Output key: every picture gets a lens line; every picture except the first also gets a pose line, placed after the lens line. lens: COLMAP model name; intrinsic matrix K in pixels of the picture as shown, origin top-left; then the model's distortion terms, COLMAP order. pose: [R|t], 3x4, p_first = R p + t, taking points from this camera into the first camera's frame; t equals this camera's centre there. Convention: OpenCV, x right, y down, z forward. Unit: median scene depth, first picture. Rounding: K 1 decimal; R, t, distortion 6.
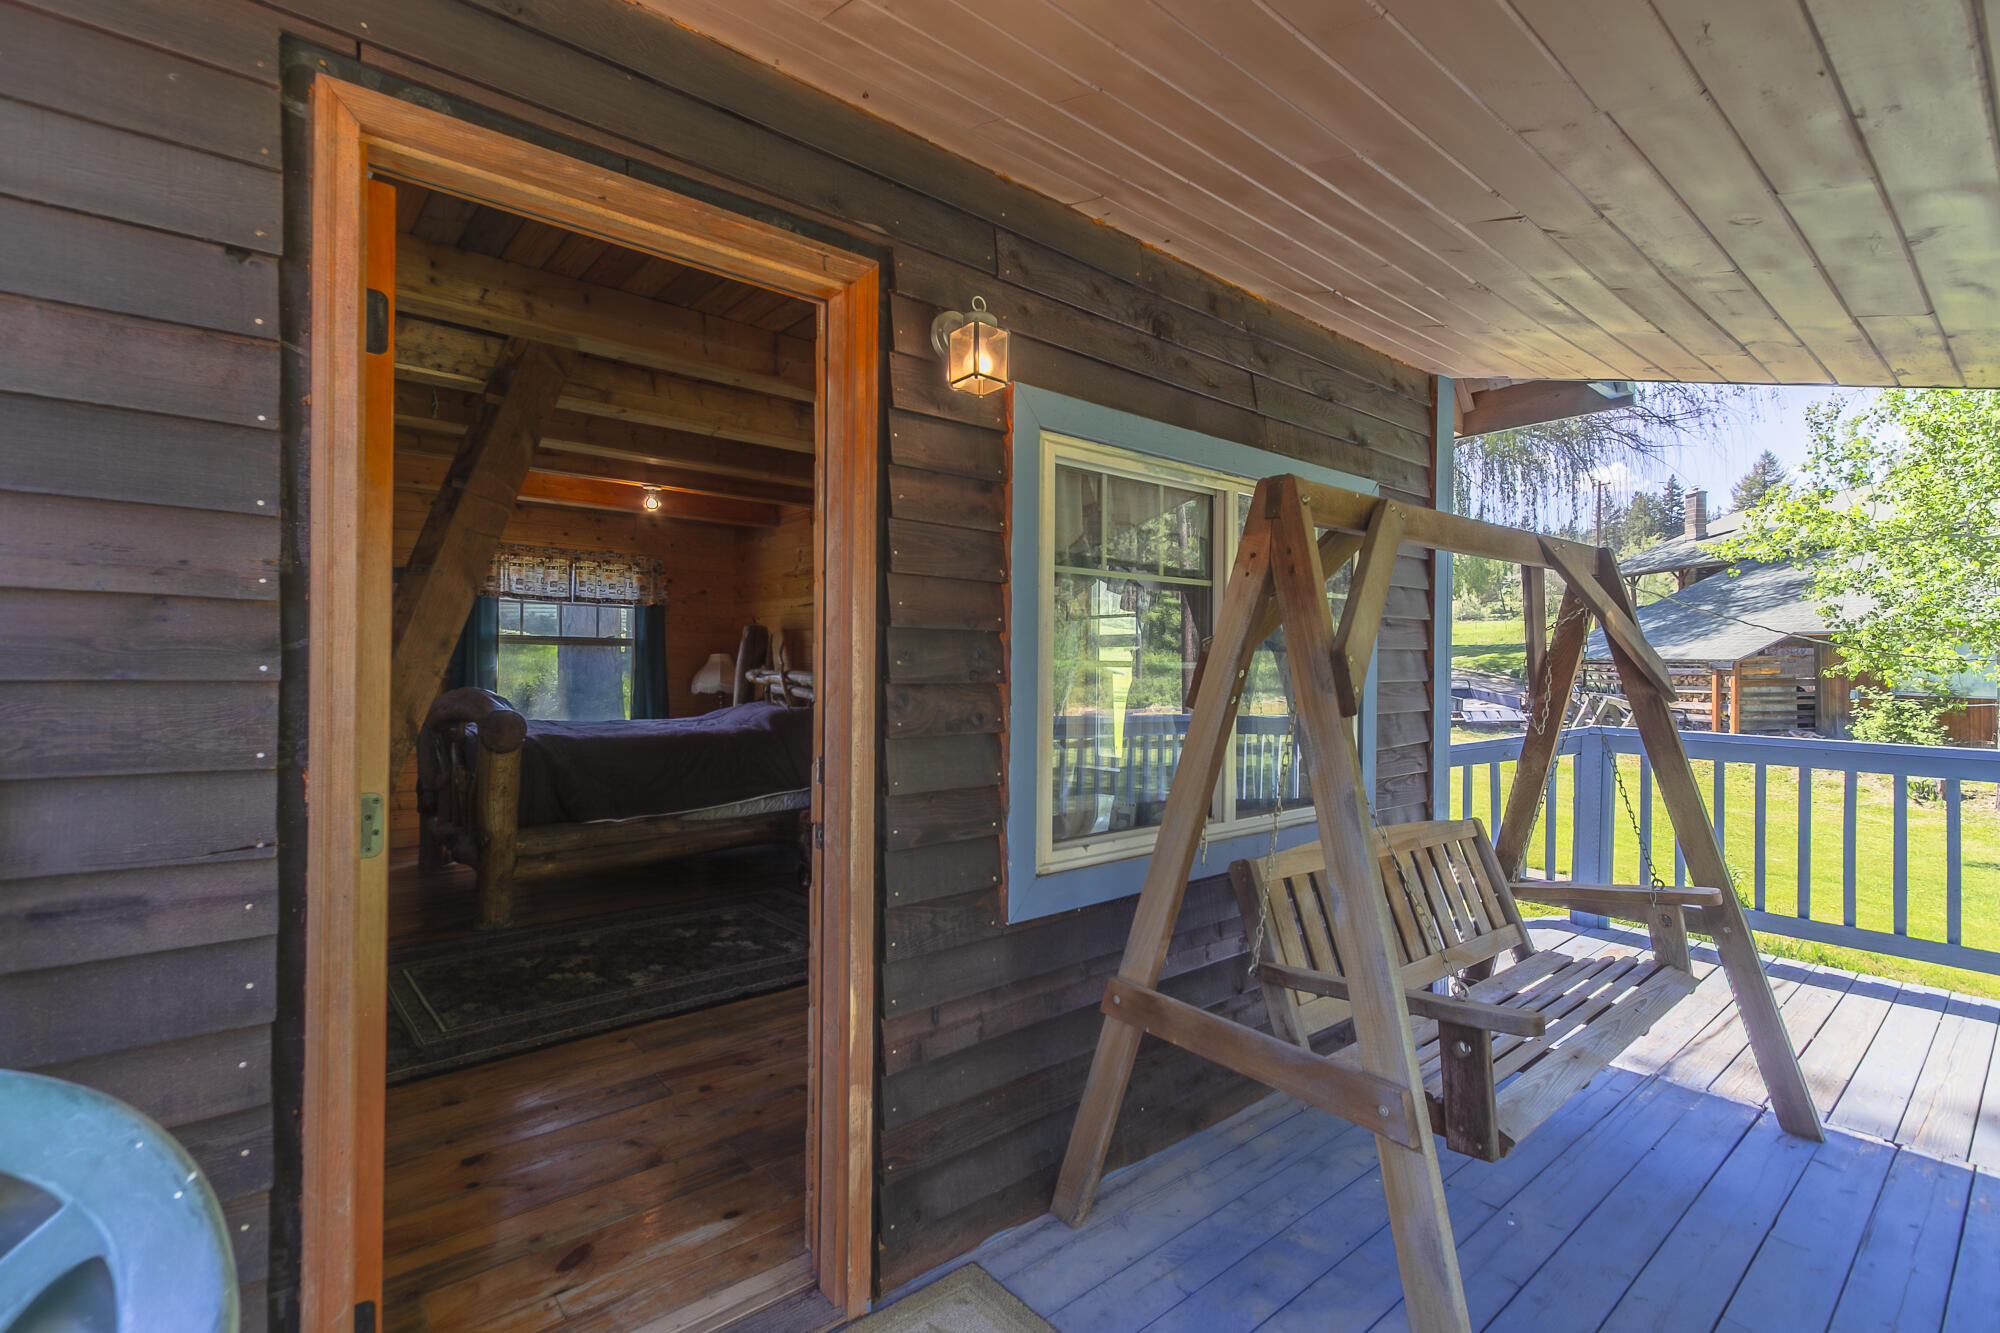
lens RADIAL K [[916.9, 0, 997.0], [0, 916.9, 669.6], [0, 0, 1]] dist [0.013666, -0.000279]
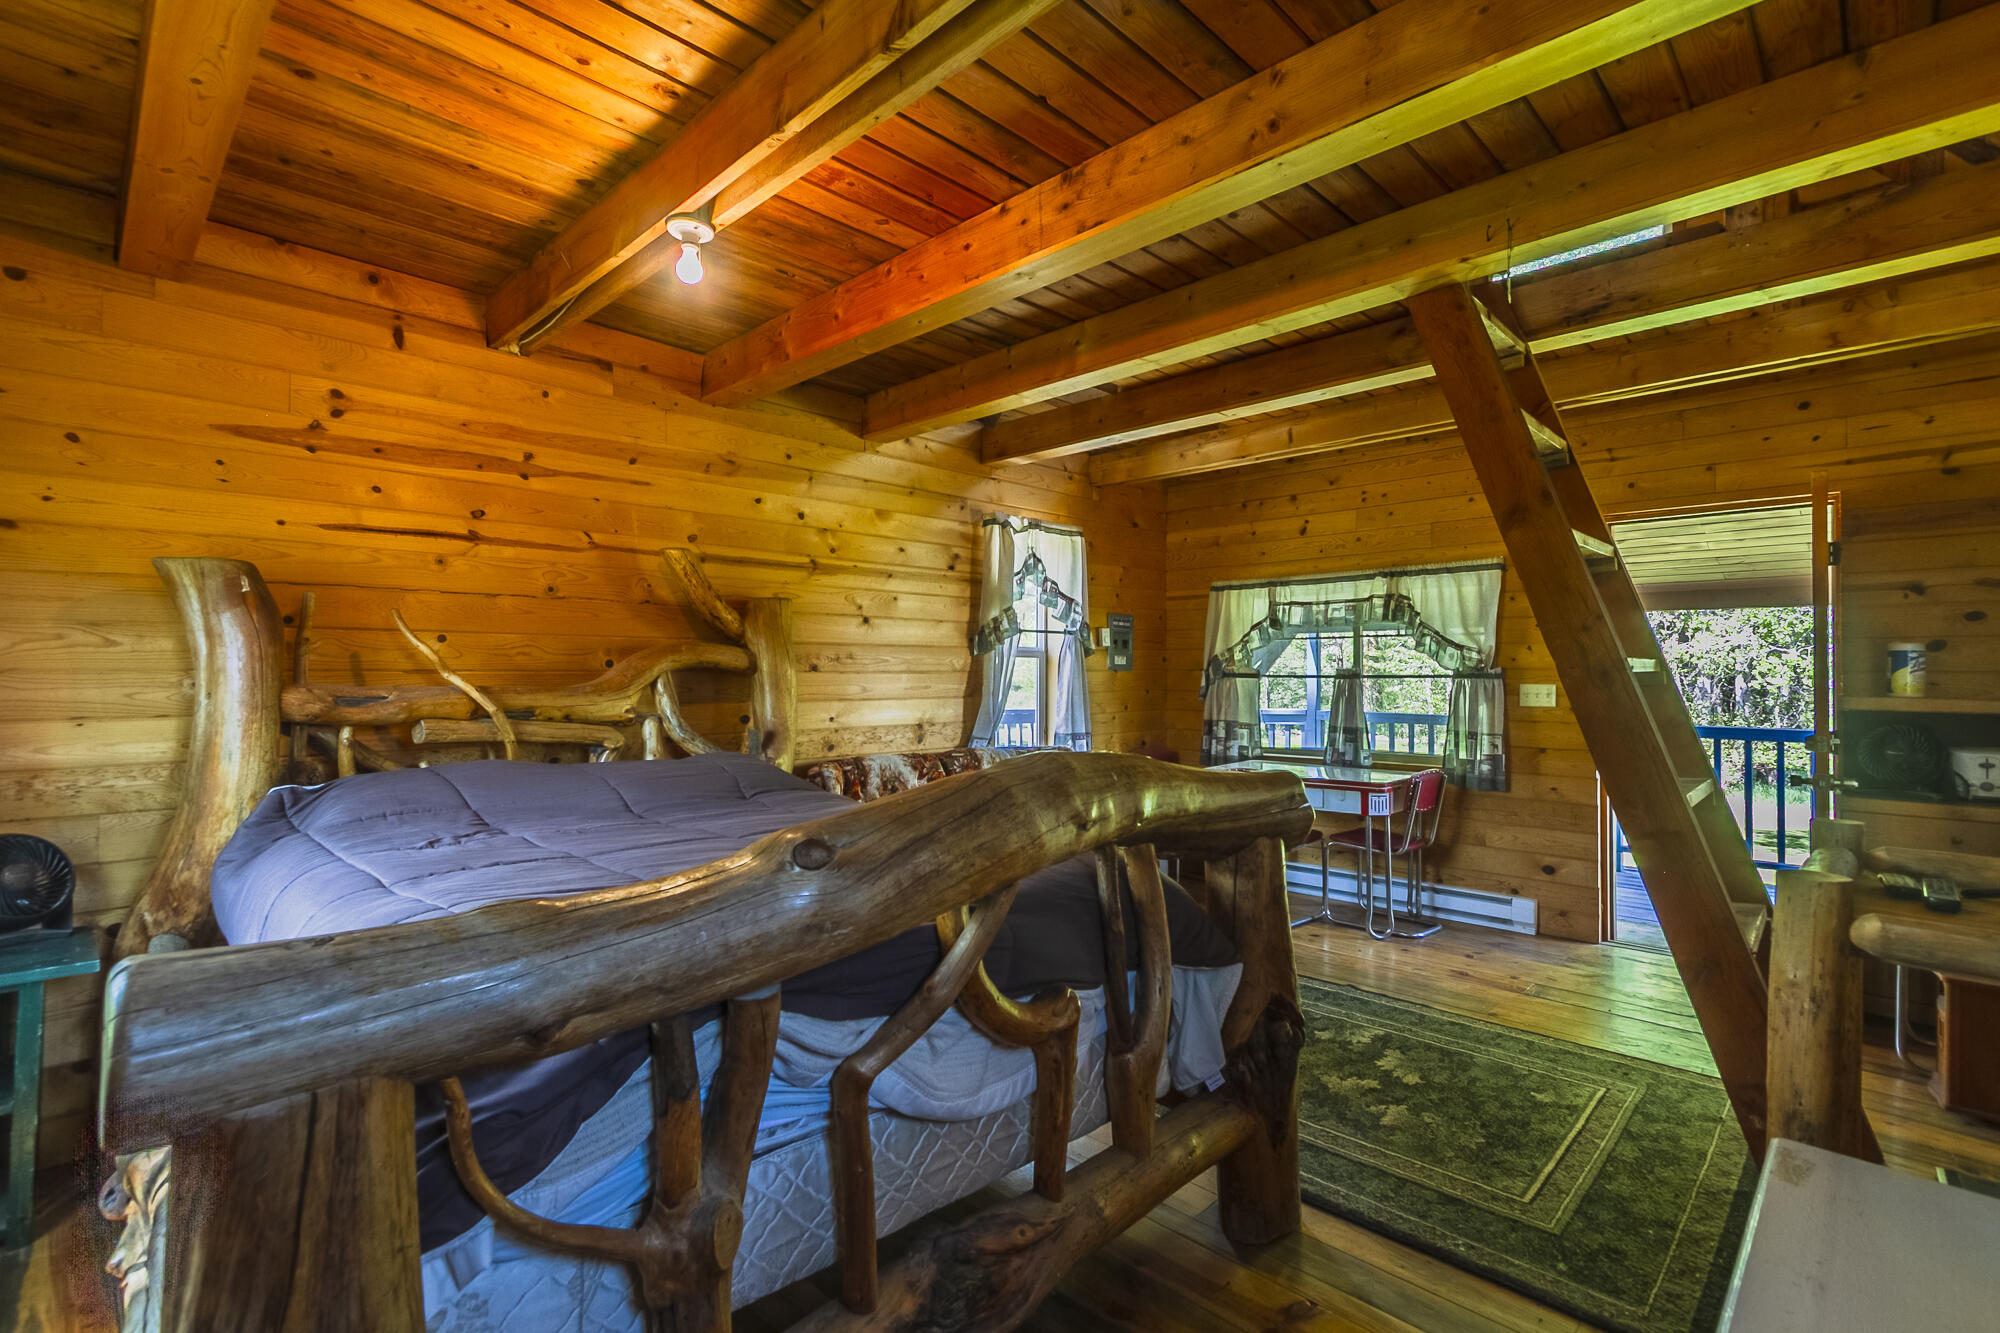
lens RADIAL K [[916.9, 0, 991.8], [0, 916.9, 667.3], [0, 0, 1]] dist [0.013666, -0.000279]
pose [[-0.089189, -0.002798, 0.996011, -0.861666], [-0.004886, 0.999985, 0.002372, -0.013493], [-0.996003, -0.004655, -0.089202, 0.999440]]
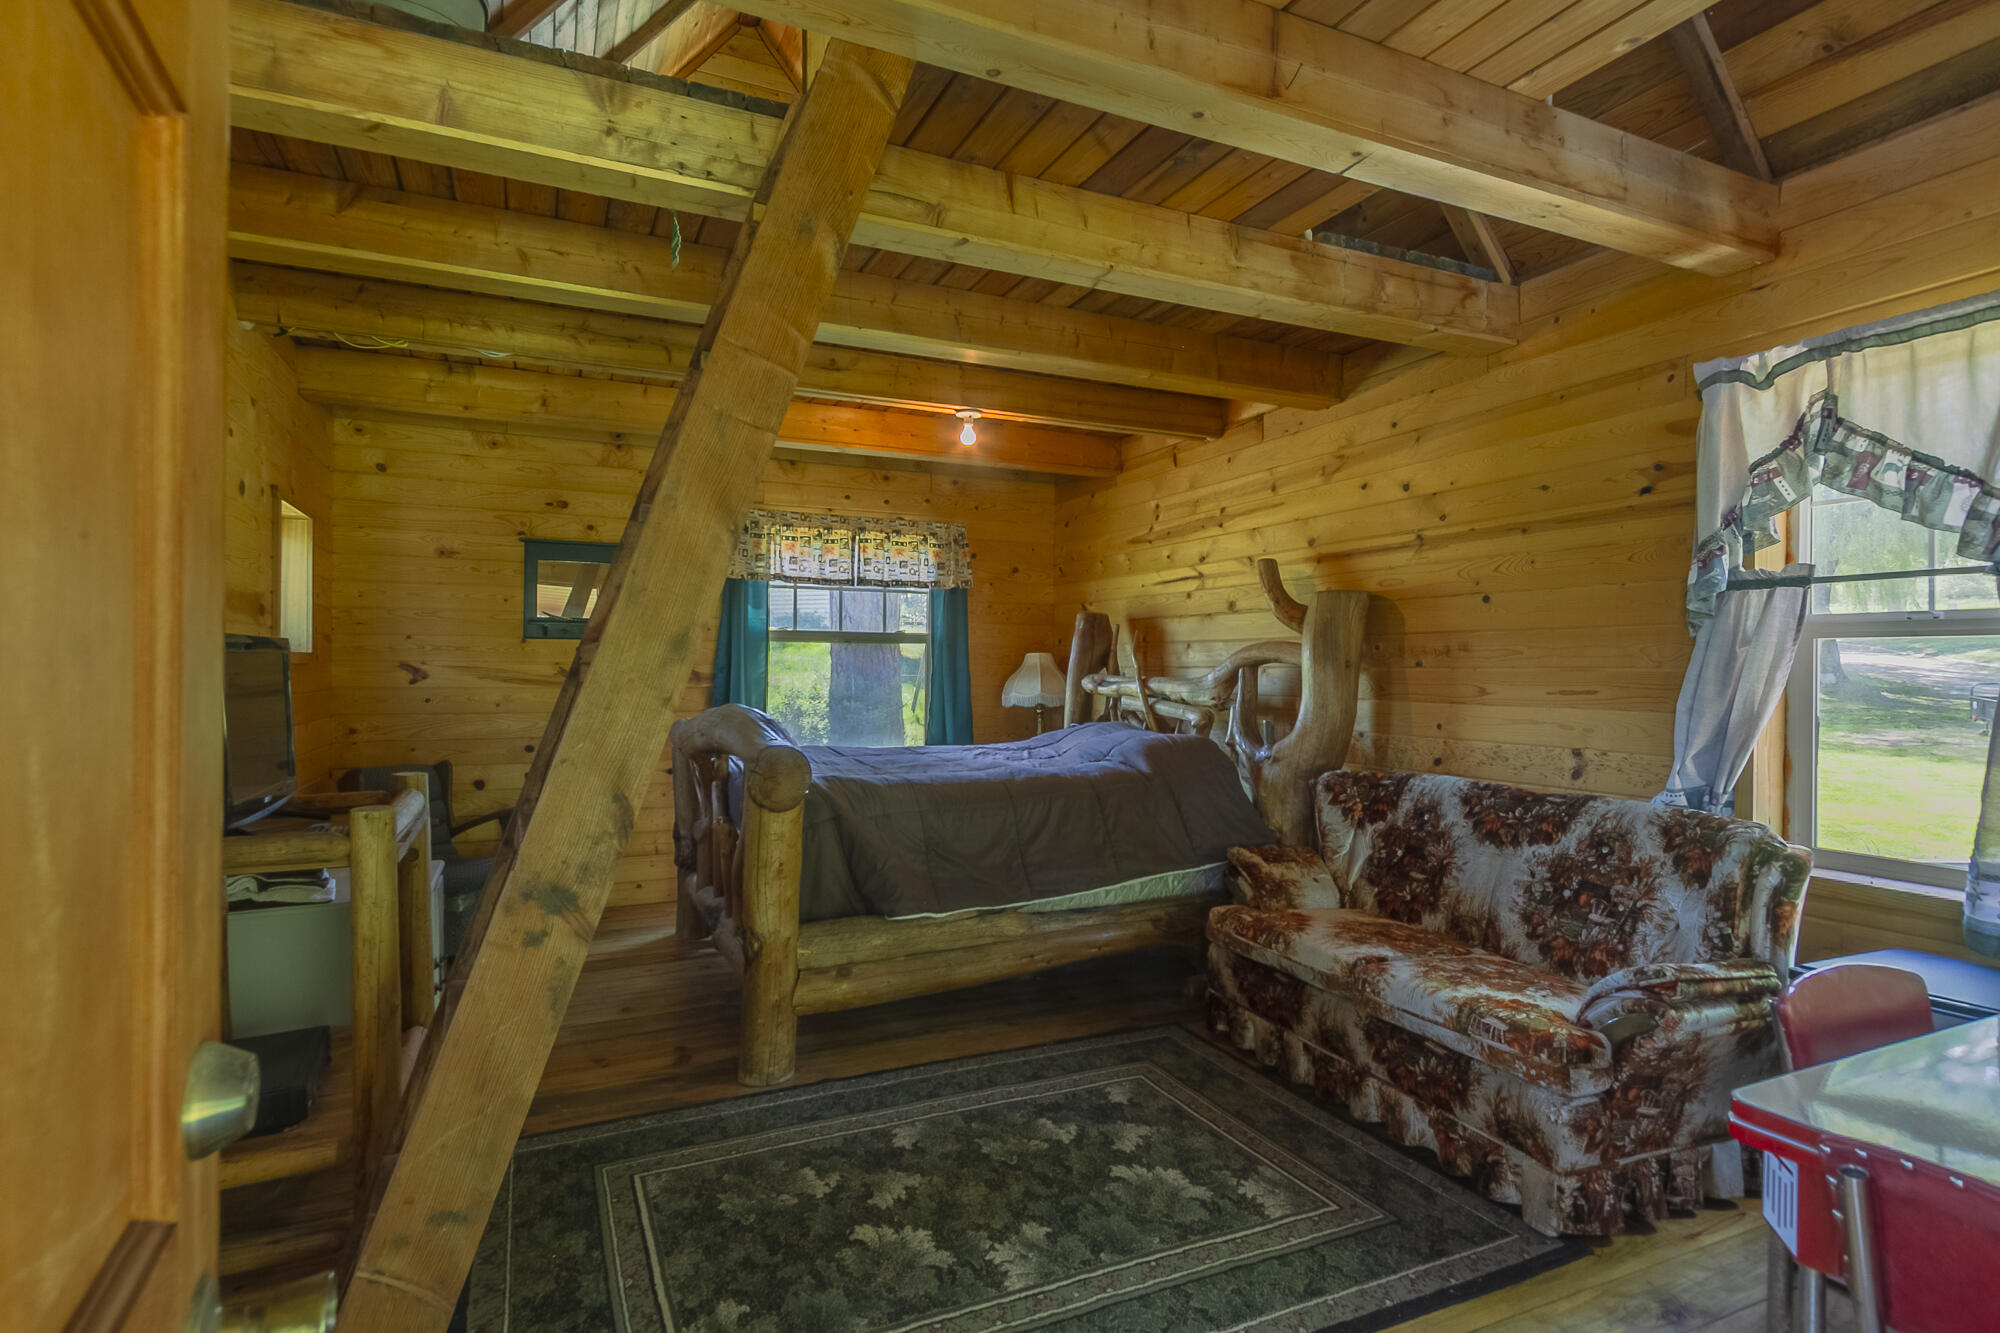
lens RADIAL K [[1012.6, 0, 992.1], [0, 1012.6, 672.8], [0, 0, 1]] dist [0.016977, 0.000749]
pose [[0.962224, -0.000238, -0.272259, -0.165655], [0.001899, 0.999981, 0.005837, -0.008492], [0.272252, -0.006134, 0.962206, 0.297755]]
